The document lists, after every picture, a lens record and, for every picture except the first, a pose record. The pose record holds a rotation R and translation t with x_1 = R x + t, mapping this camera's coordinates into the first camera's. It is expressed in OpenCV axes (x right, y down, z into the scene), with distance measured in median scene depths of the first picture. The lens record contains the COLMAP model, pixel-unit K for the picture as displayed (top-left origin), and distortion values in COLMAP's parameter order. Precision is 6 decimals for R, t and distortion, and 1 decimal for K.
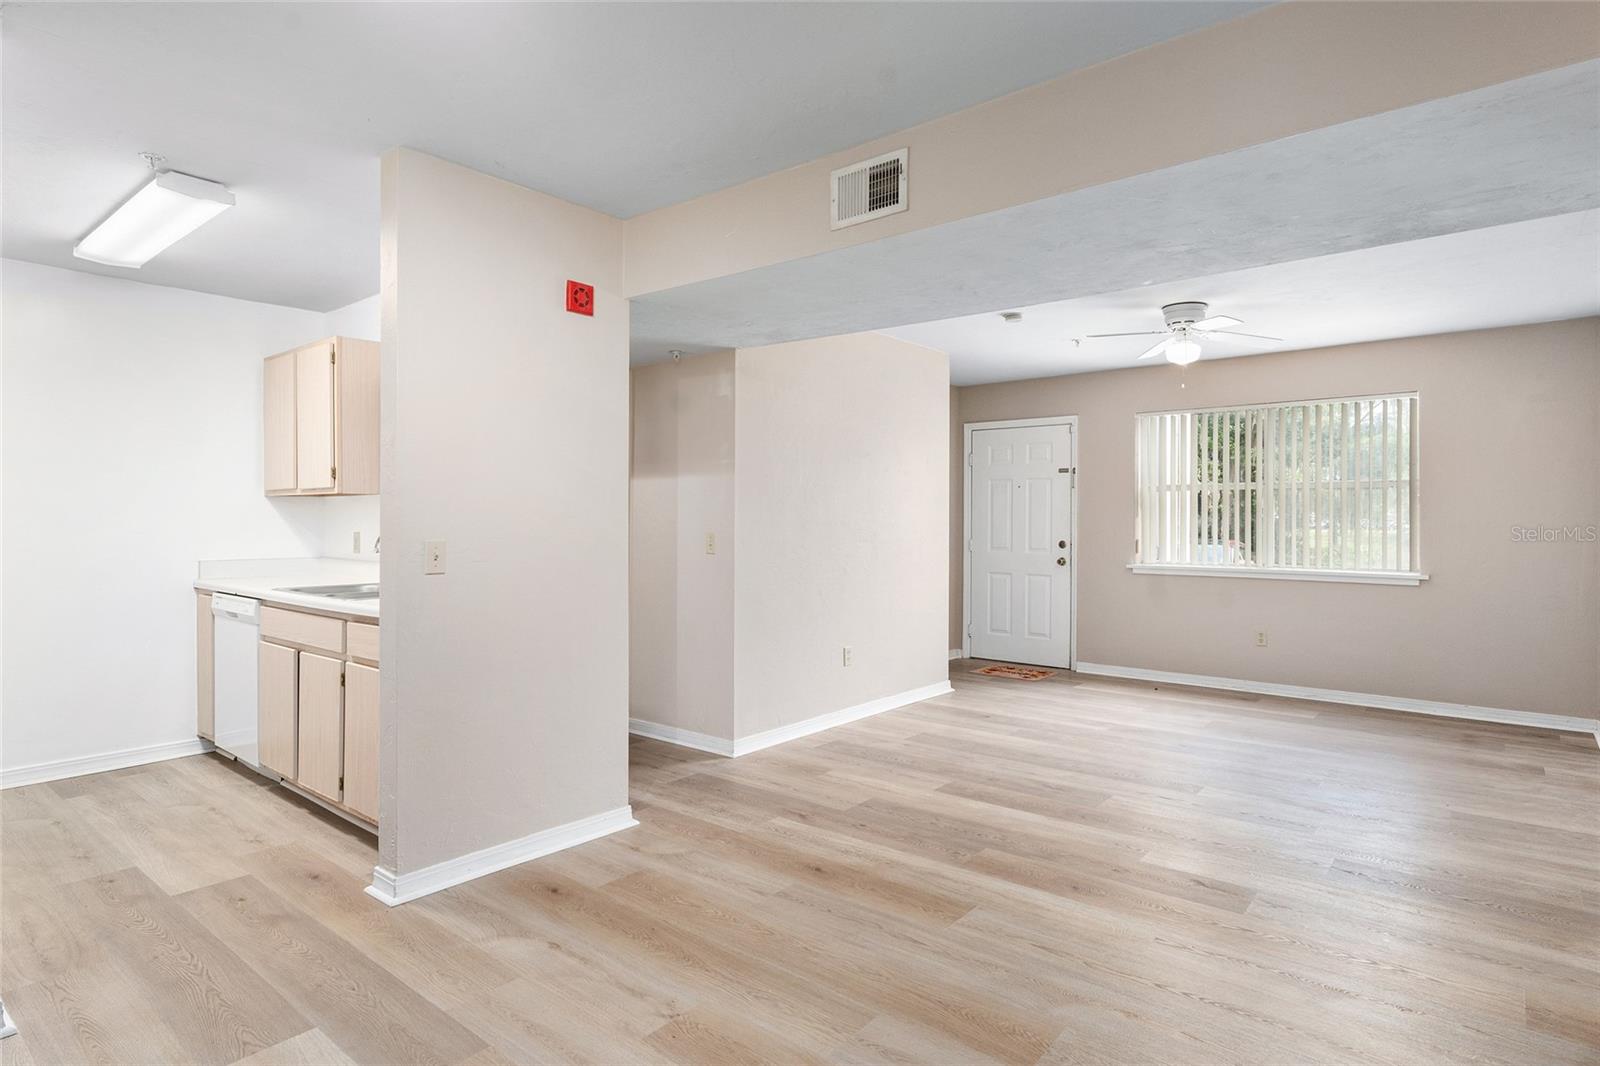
lens RADIAL K [[858.3, 0, 798.8], [0, 858.3, 527.5], [0, 0, 1]] dist [-0.001152, -0.001020]
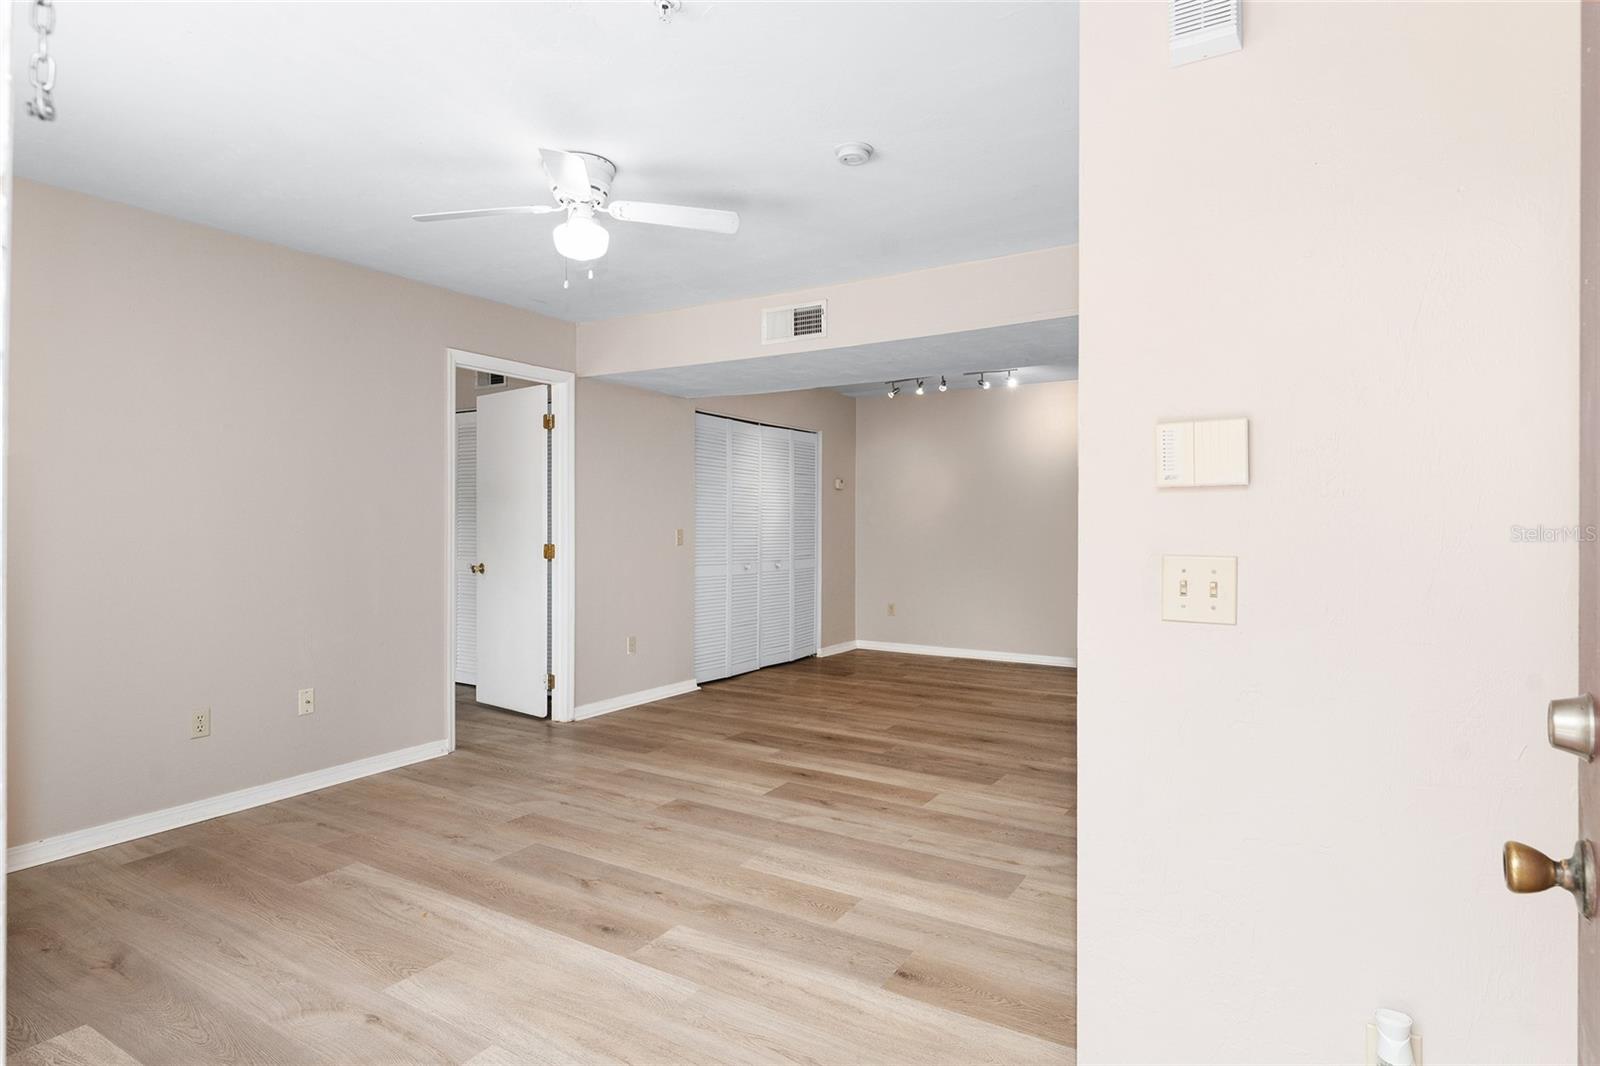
lens RADIAL K [[858.3, 0, 790.6], [0, 858.3, 533.7], [0, 0, 1]] dist [-0.001152, -0.001020]
pose [[-0.990505, -0.005094, -0.137384, 0.435264], [-0.008754, 0.999622, 0.026049, -0.016856], [0.137199, 0.027004, -0.990175, 1.828161]]
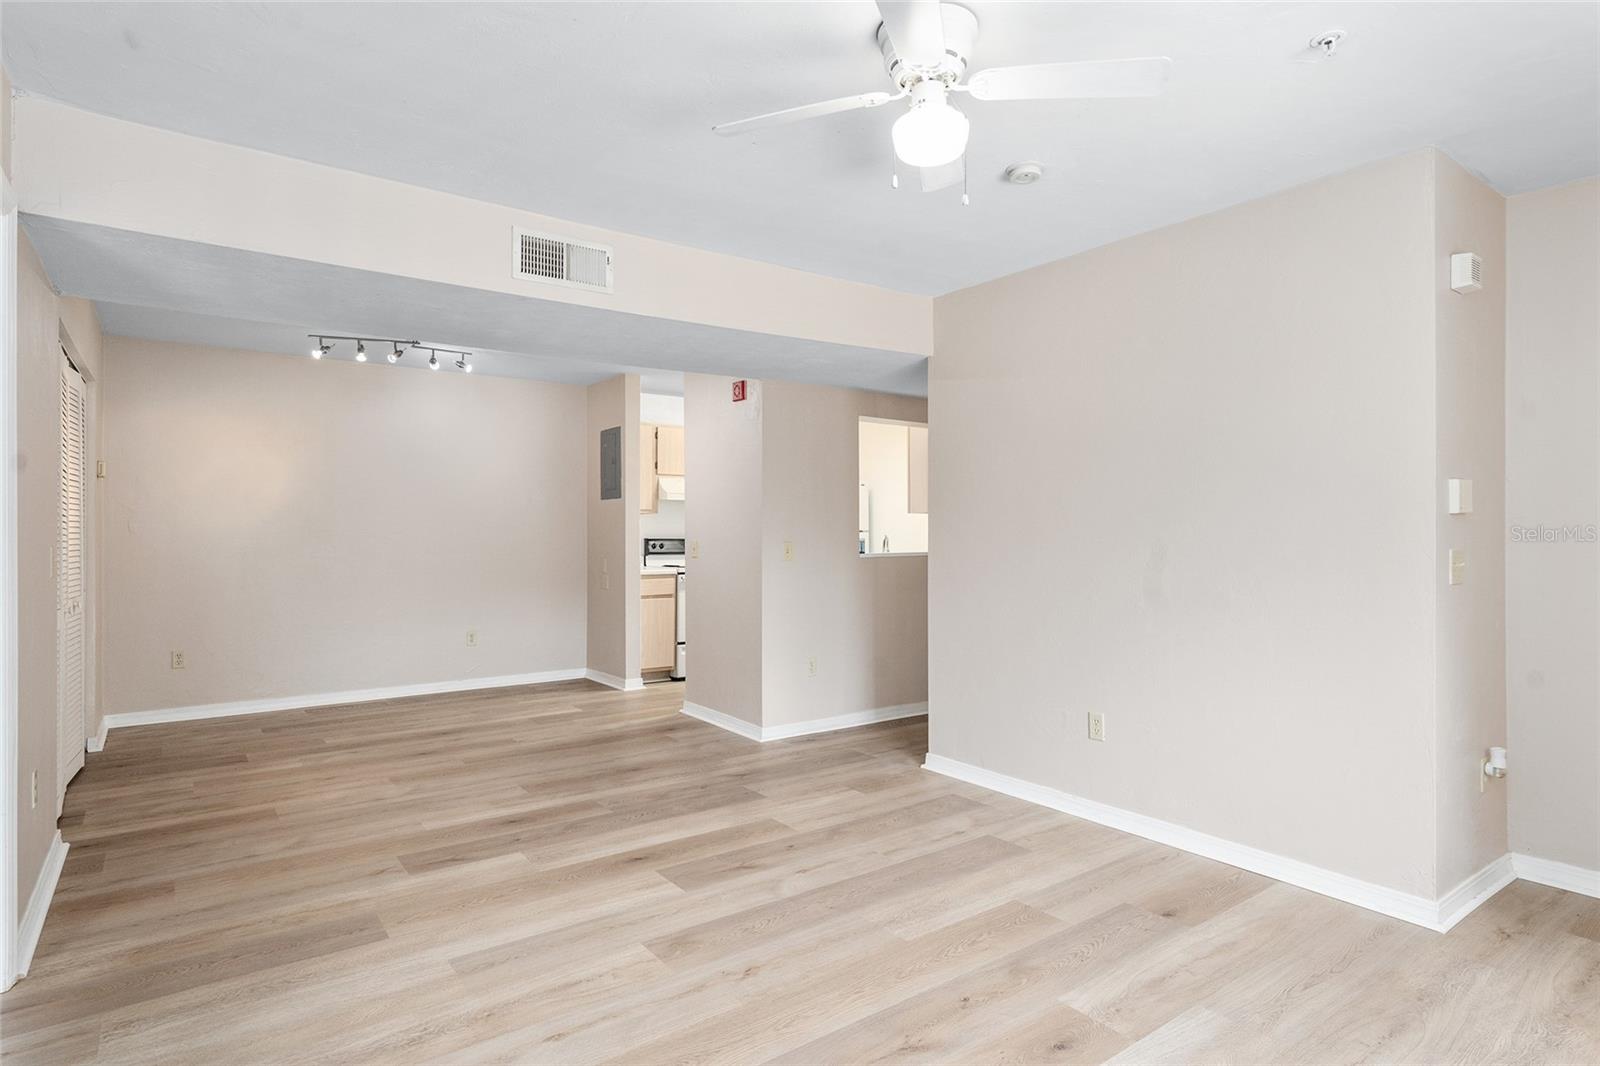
lens RADIAL K [[858.3, 0, 805.0], [0, 858.3, 530.8], [0, 0, 1]] dist [-0.001152, -0.001020]
pose [[-0.241115, -0.003673, -0.970490, 0.989351], [-0.013761, 0.999905, -0.000366, -0.005891], [0.970399, 0.013267, -0.241143, 1.178619]]
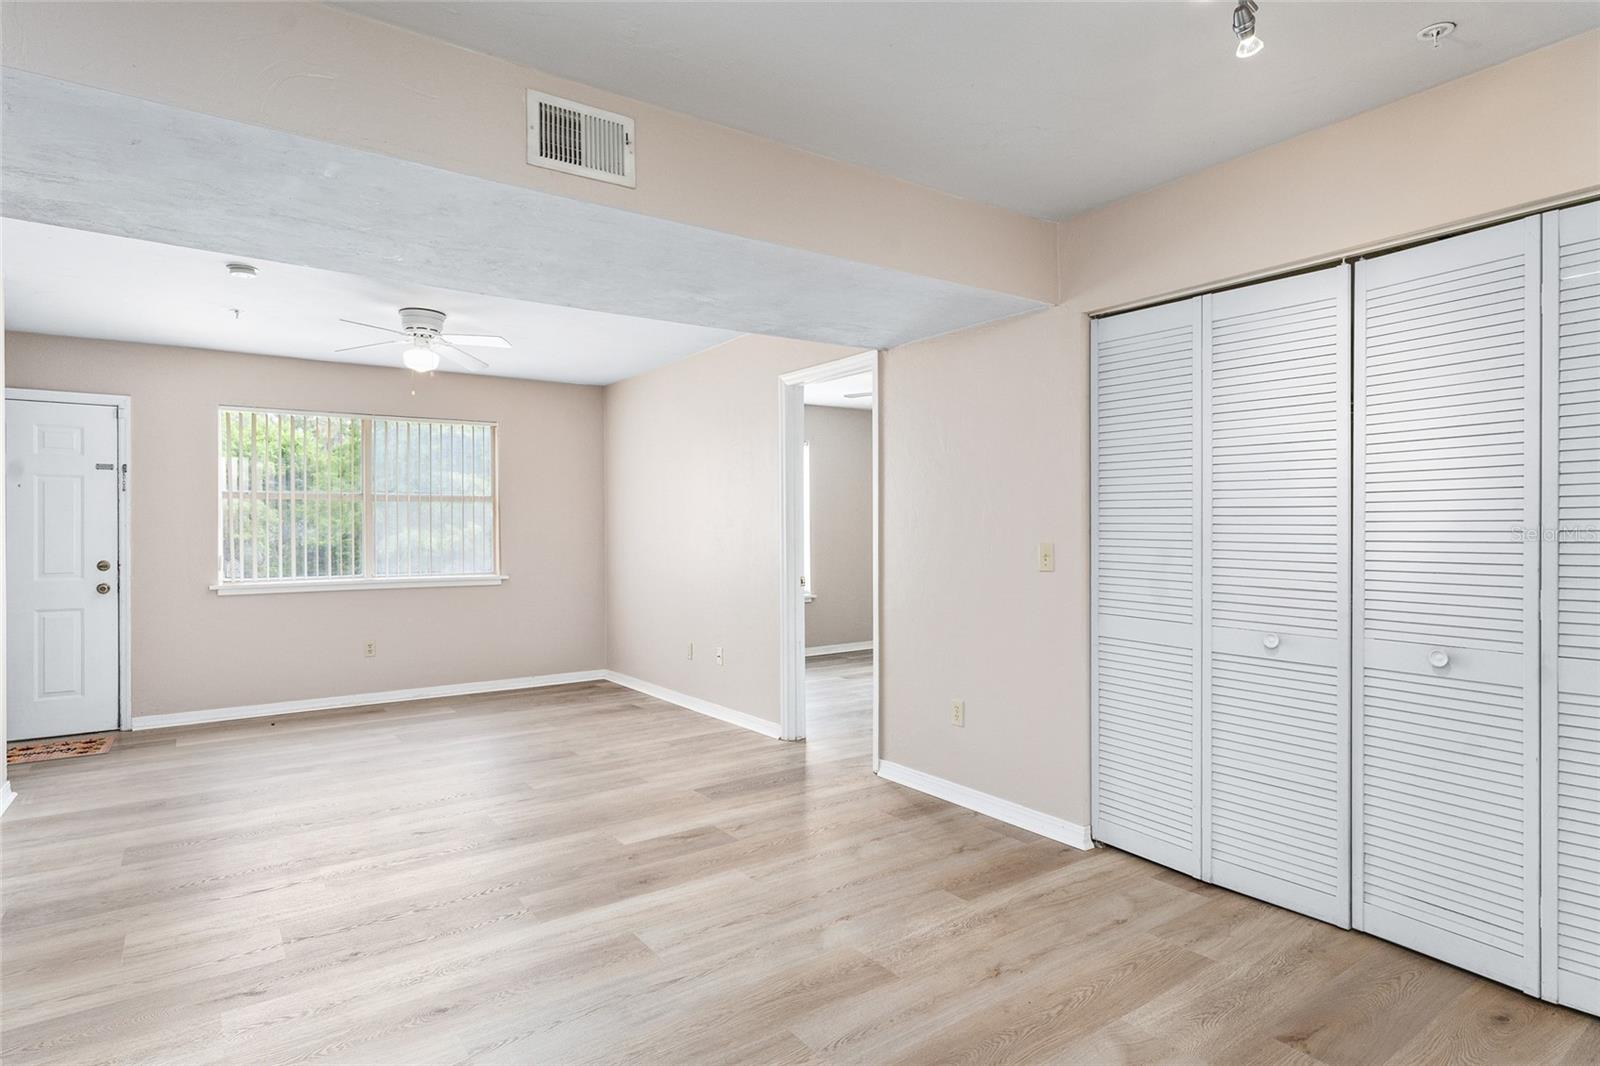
lens RADIAL K [[858.3, 0, 804.4], [0, 858.3, 527.4], [0, 0, 1]] dist [-0.001152, -0.001020]
pose [[0.257358, -0.001521, 0.966315, -0.437009], [0.015517, 0.999876, -0.002559, -0.003350], [-0.966192, 0.015653, 0.257349, 0.370192]]
